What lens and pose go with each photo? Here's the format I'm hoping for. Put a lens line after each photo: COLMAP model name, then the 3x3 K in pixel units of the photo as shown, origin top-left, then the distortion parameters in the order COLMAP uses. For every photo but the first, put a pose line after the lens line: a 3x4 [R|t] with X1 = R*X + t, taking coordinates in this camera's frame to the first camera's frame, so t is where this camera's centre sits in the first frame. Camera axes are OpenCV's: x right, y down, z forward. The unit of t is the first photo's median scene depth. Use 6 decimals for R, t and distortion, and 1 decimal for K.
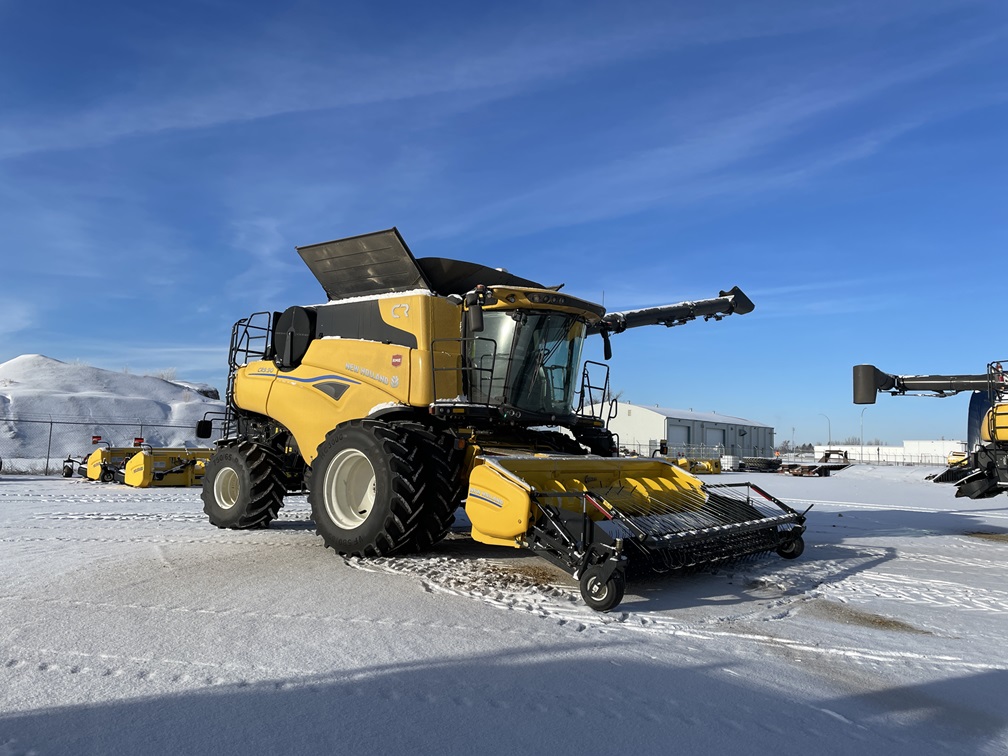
lens RADIAL K [[753.2, 0, 504.0], [0, 753.2, 378.0], [0, 0, 1]] dist [0.109923, -0.143046]
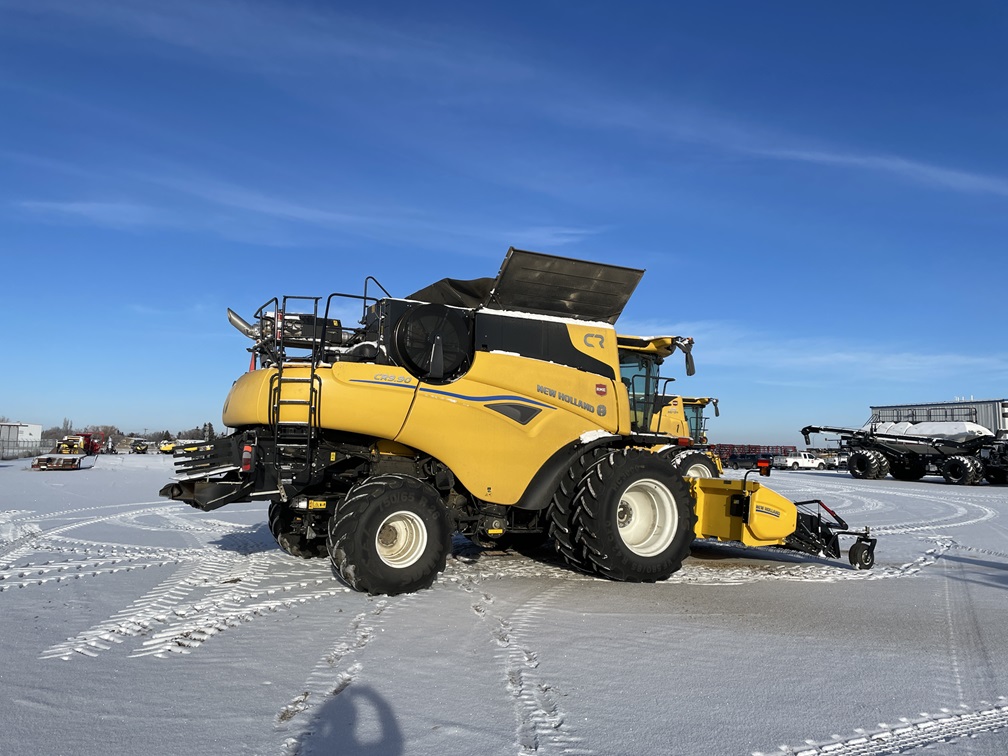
lens RADIAL K [[753.2, 0, 504.0], [0, 753.2, 378.0], [0, 0, 1]] dist [0.109923, -0.143046]
pose [[0.394377, 0.059375, 0.917028, -1.036620], [-0.084390, 0.996034, -0.028197, 0.001072], [-0.915066, -0.066267, 0.397824, 0.645198]]
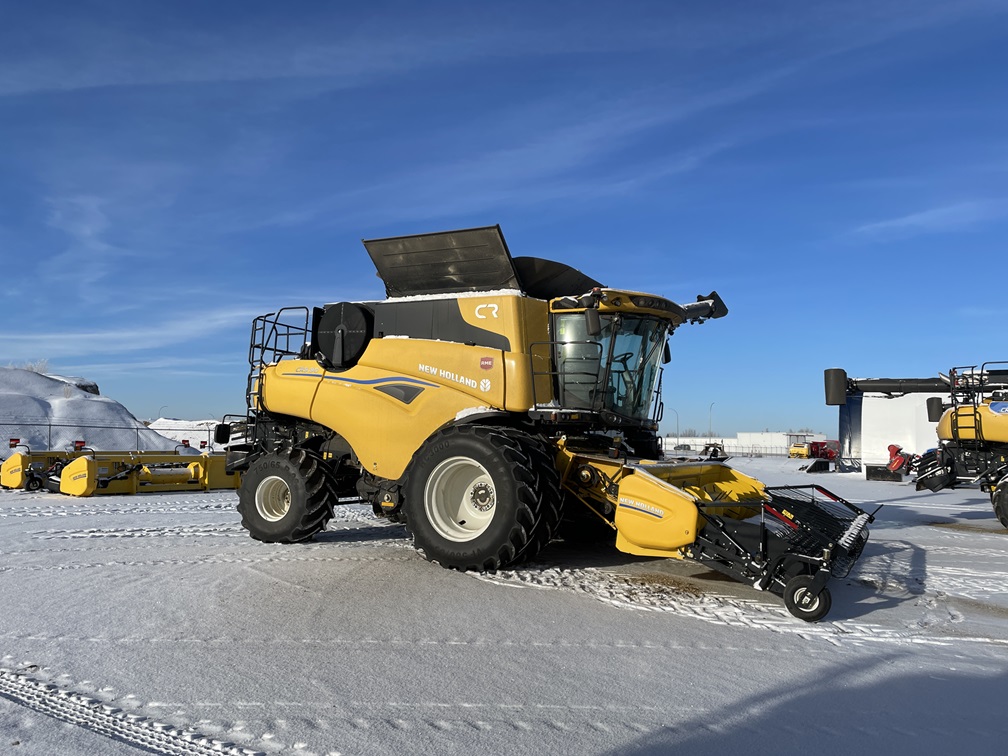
lens RADIAL K [[753.2, 0, 504.0], [0, 753.2, 378.0], [0, 0, 1]] dist [0.109923, -0.143046]
pose [[0.982277, 0.008042, 0.187263, -0.271100], [-0.009493, 0.999931, 0.006852, -0.010106], [-0.187195, -0.008508, 0.982286, 0.051973]]
